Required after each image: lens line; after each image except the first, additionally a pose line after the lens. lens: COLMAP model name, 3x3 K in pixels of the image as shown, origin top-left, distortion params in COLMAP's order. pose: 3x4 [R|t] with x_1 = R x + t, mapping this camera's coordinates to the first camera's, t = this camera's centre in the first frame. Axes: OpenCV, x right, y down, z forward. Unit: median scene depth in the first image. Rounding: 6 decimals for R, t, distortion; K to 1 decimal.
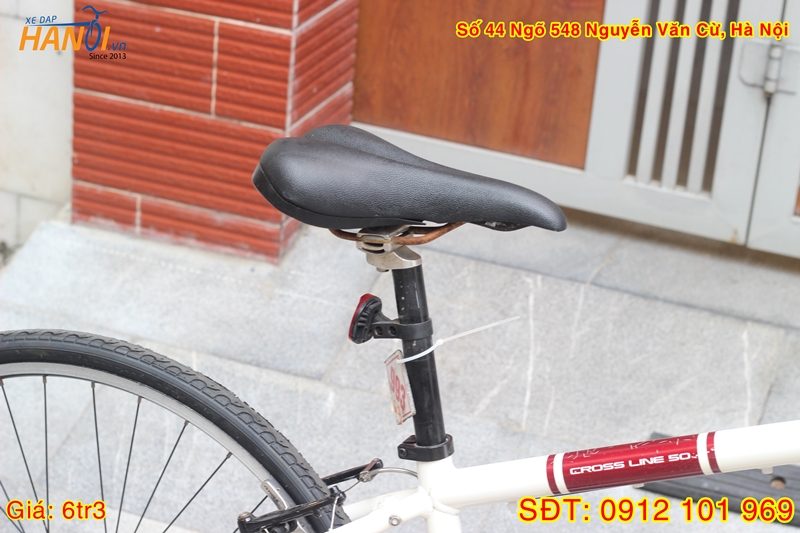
lens RADIAL K [[1921.8, 0, 397.3], [0, 1921.8, 284.8], [0, 0, 1]] dist [-0.086079, -0.172133]
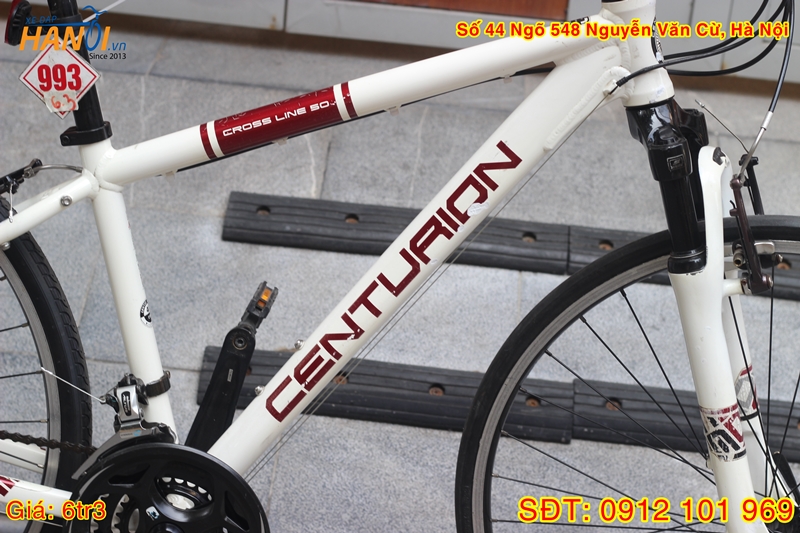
lens RADIAL K [[1921.8, 0, 397.3], [0, 1921.8, 284.8], [0, 0, 1]] dist [-0.086079, -0.172133]
pose [[0.952955, -0.115146, 0.280388, -0.082452], [0.108300, 0.993319, 0.039845, 0.090406], [-0.283102, -0.007605, 0.959060, -0.064242]]
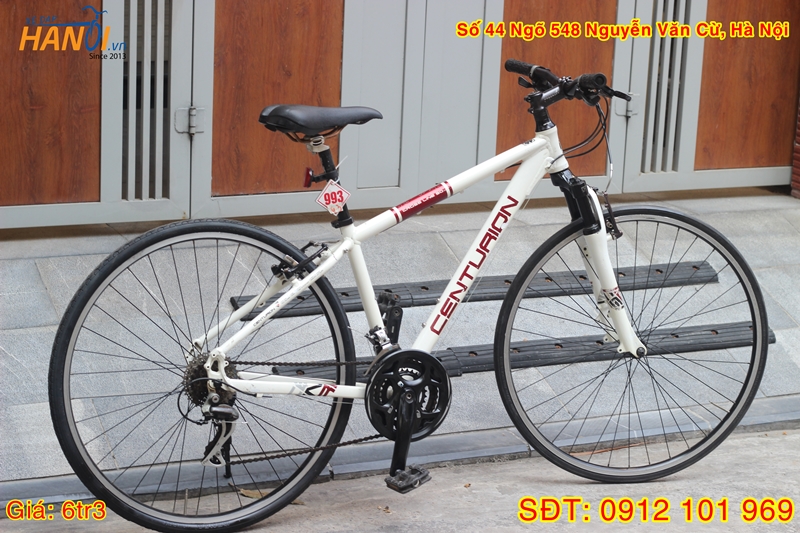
lens RADIAL K [[1921.3, 0, 455.9], [0, 1921.3, 266.4], [0, 0, 1]] dist [-0.043504, -0.554661]
pose [[0.686222, -0.214967, 0.694902, -1.005371], [0.309837, 0.950716, -0.011865, 0.132429], [-0.658103, 0.223448, 0.719007, -0.537902]]
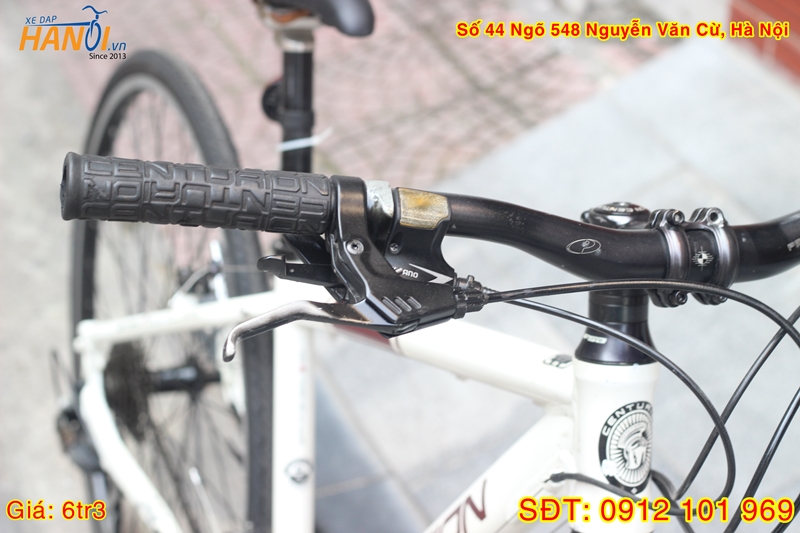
lens RADIAL K [[1941.4, 0, 400.0], [0, 1941.4, 266.5], [0, 0, 1]] dist [-0.109705, -0.051983]
pose [[0.690065, 0.295879, -0.660504, 0.417003], [-0.252075, 0.953731, 0.163877, -0.045657], [0.678431, 0.053411, 0.732720, 0.216710]]
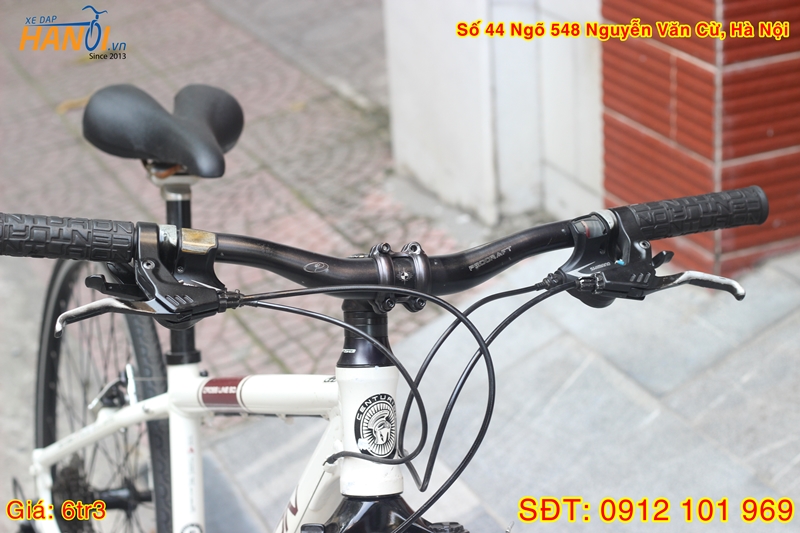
lens RADIAL K [[1921.8, 0, 397.3], [0, 1921.8, 284.8], [0, 0, 1]] dist [-0.086079, -0.172133]
pose [[0.685896, 0.170833, -0.707363, 0.579755], [-0.208345, 0.977463, 0.034041, -0.016360], [0.697236, 0.124027, 0.706030, 0.157003]]
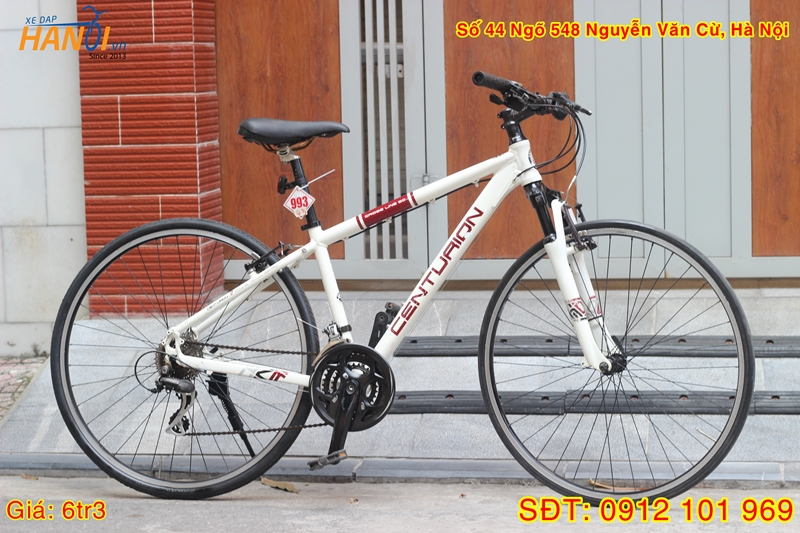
lens RADIAL K [[1941.4, 0, 400.0], [0, 1941.4, 266.5], [0, 0, 1]] dist [-0.109705, -0.051983]
pose [[0.977458, -0.118583, 0.174682, -0.216695], [0.168084, 0.937742, -0.303954, 0.617354], [-0.127763, 0.326463, 0.936535, -0.975585]]
